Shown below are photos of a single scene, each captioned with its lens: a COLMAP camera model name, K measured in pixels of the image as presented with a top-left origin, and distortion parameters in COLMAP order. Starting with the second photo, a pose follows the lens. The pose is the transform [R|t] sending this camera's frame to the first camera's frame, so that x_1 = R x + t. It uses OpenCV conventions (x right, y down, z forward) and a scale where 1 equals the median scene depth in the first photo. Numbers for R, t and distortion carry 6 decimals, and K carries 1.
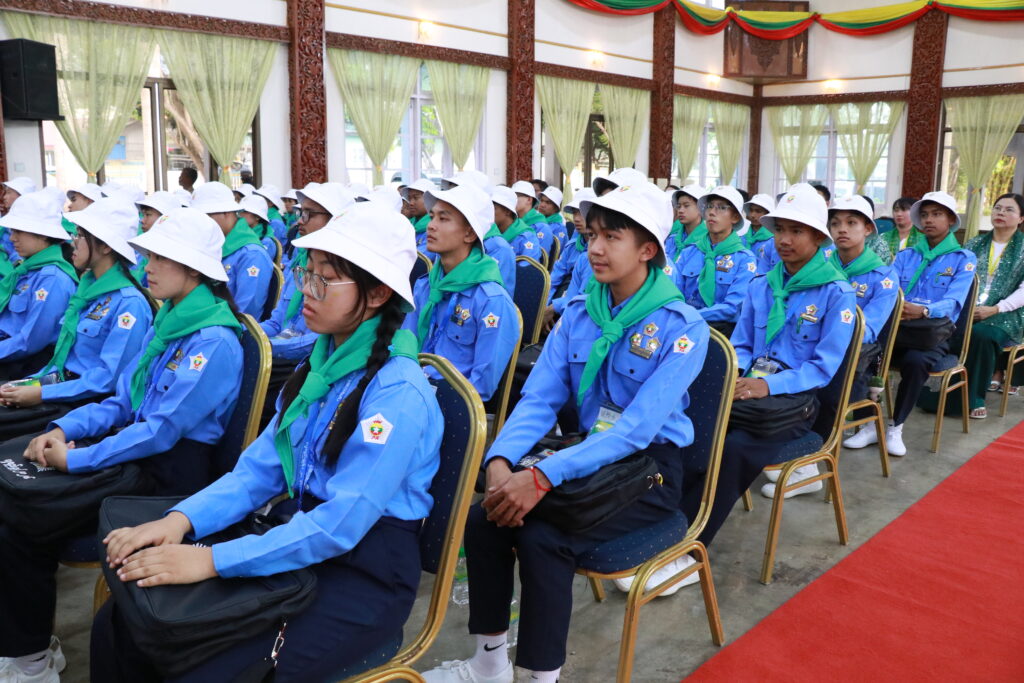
lens RADIAL K [[859.7, 0, 496.4], [0, 859.7, 346.5], [0, 0, 1]] dist [-0.194112, 0.174311]
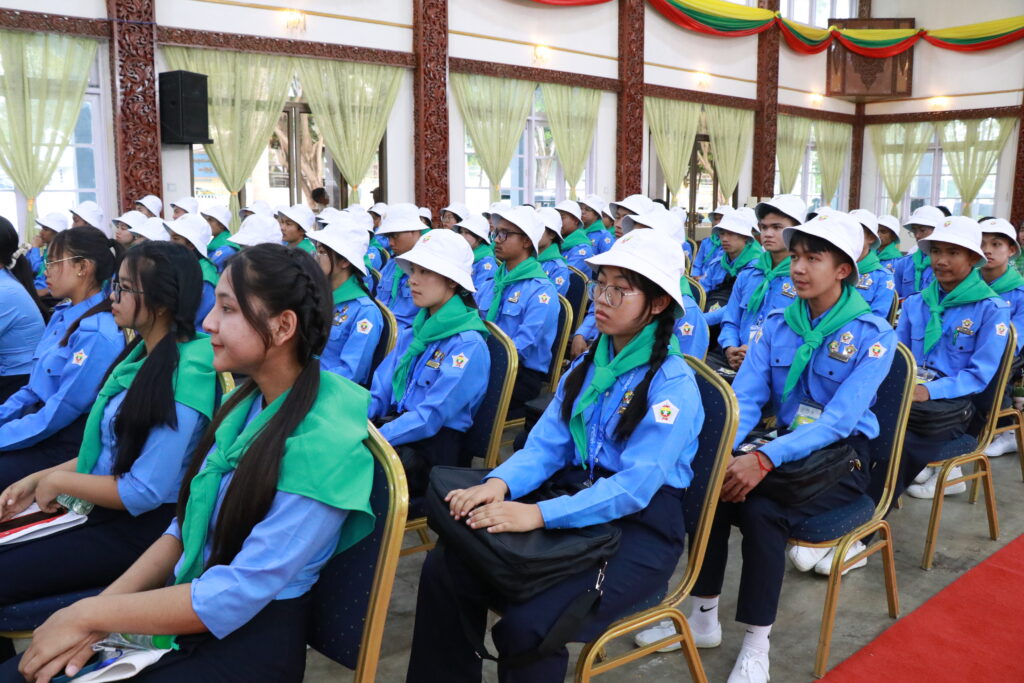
lens RADIAL K [[859.7, 0, 496.4], [0, 859.7, 346.5], [0, 0, 1]] dist [-0.194112, 0.174311]
pose [[0.995373, 0.011519, -0.095396, -0.135849], [-0.013289, 0.999751, -0.017943, 0.013730], [0.095165, 0.019128, 0.995278, -0.135566]]
